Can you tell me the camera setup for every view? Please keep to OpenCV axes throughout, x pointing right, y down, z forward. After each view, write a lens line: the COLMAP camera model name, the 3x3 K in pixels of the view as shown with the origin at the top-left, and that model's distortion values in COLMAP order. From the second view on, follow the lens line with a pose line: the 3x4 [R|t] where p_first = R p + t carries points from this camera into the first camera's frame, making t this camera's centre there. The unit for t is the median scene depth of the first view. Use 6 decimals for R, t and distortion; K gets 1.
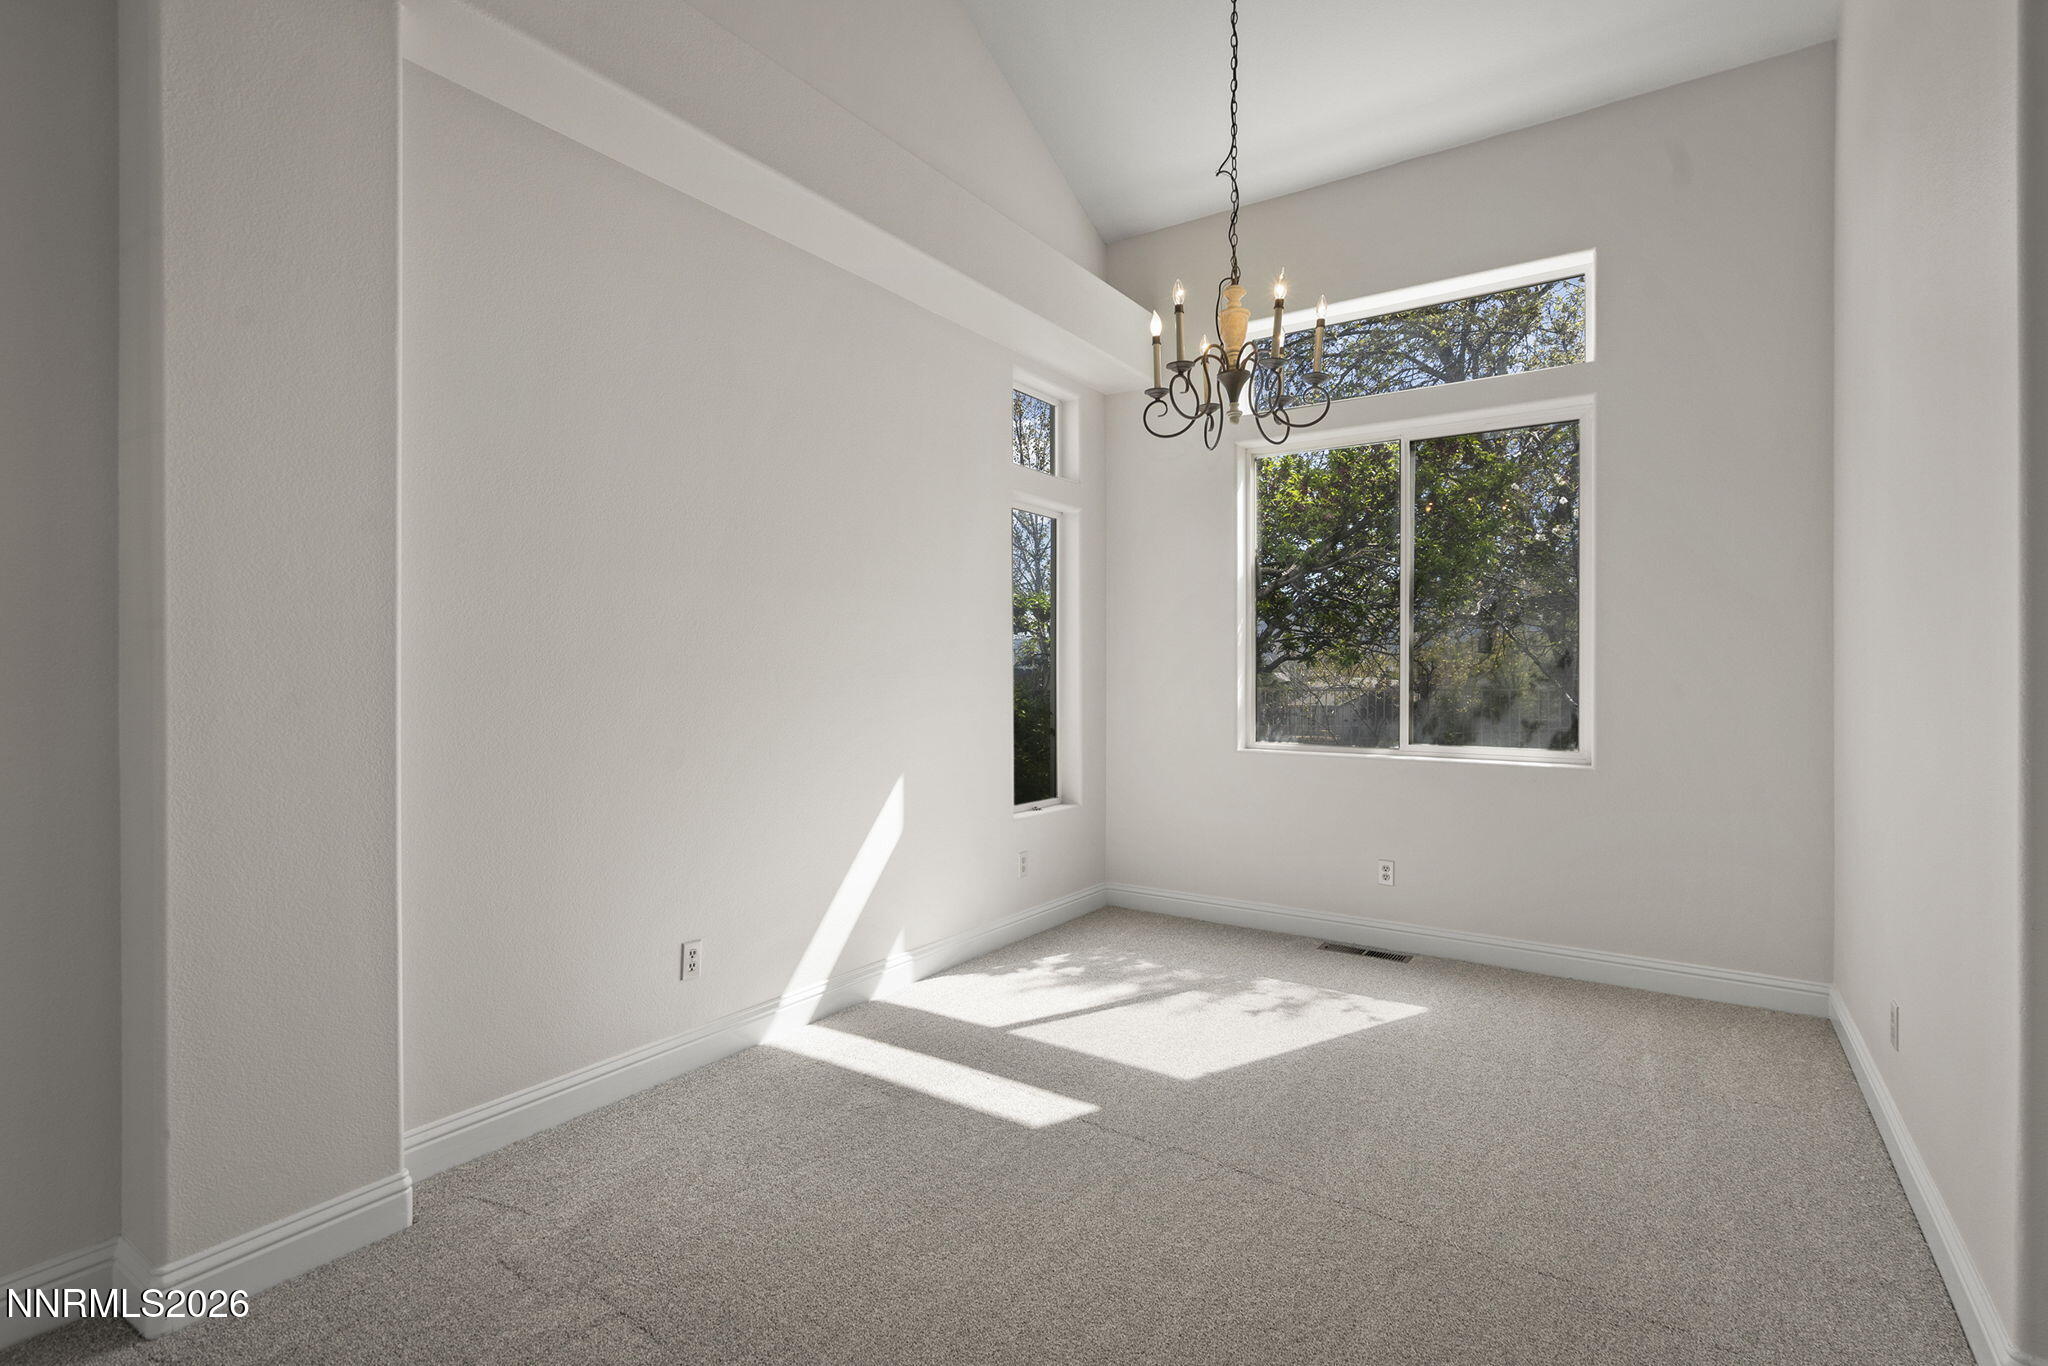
lens RADIAL K [[952.8, 0, 1026.9], [0, 952.8, 668.7], [0, 0, 1]] dist [-0.001580, -0.000092]
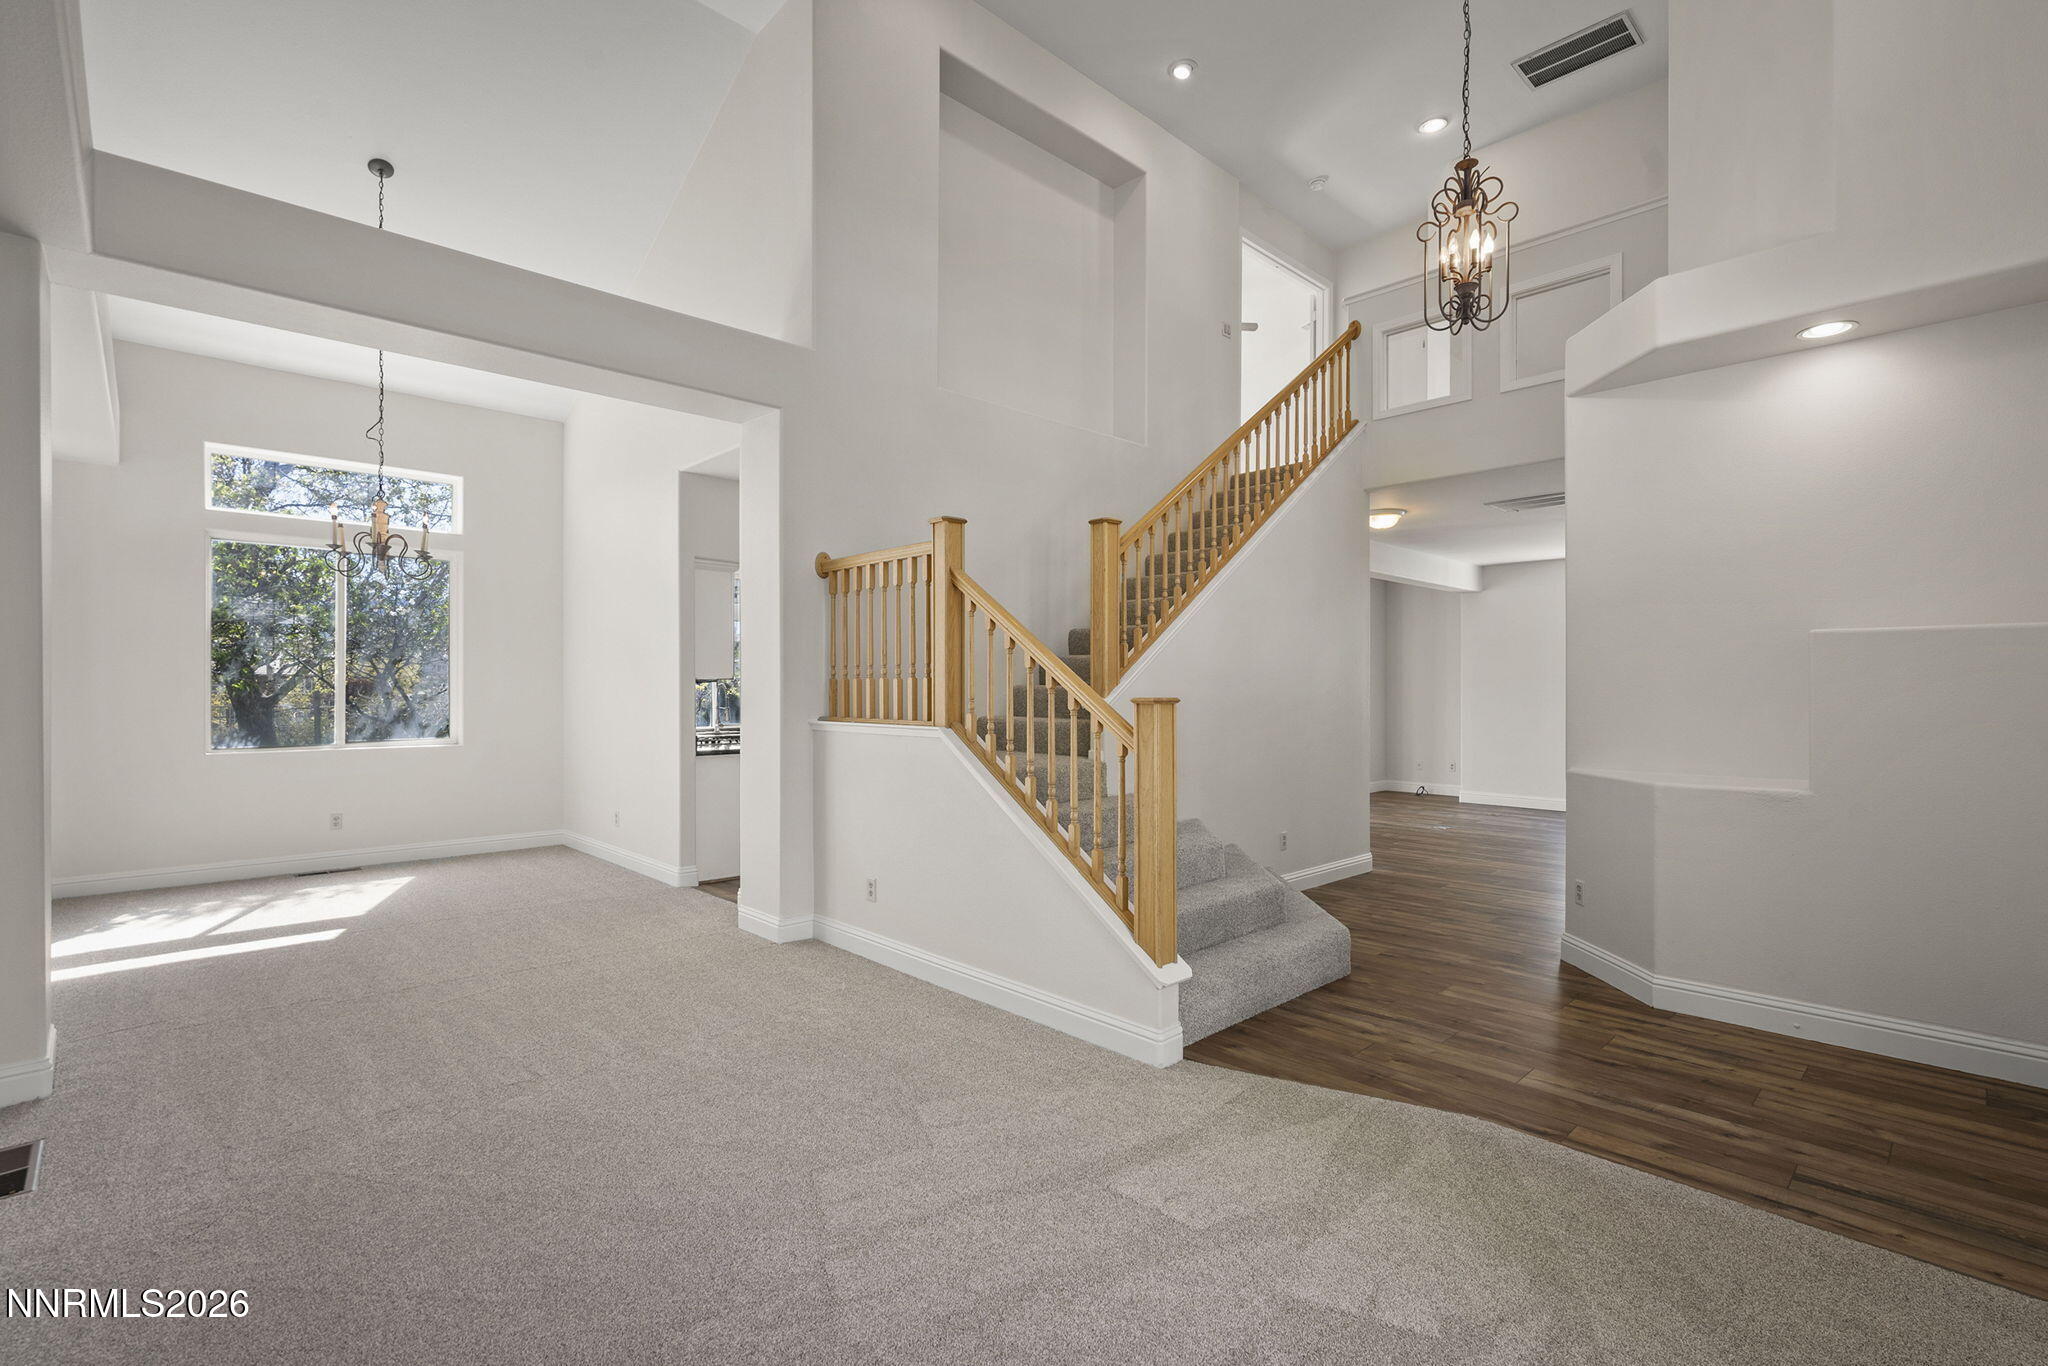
lens RADIAL K [[952.8, 0, 1010.4], [0, 952.8, 690.5], [0, 0, 1]] dist [-0.001580, -0.000092]
pose [[0.228085, -0.004065, 0.973633, -0.973045], [-0.000962, 0.999990, 0.004400, -0.016926], [-0.973641, -0.001941, 0.228078, -0.491099]]
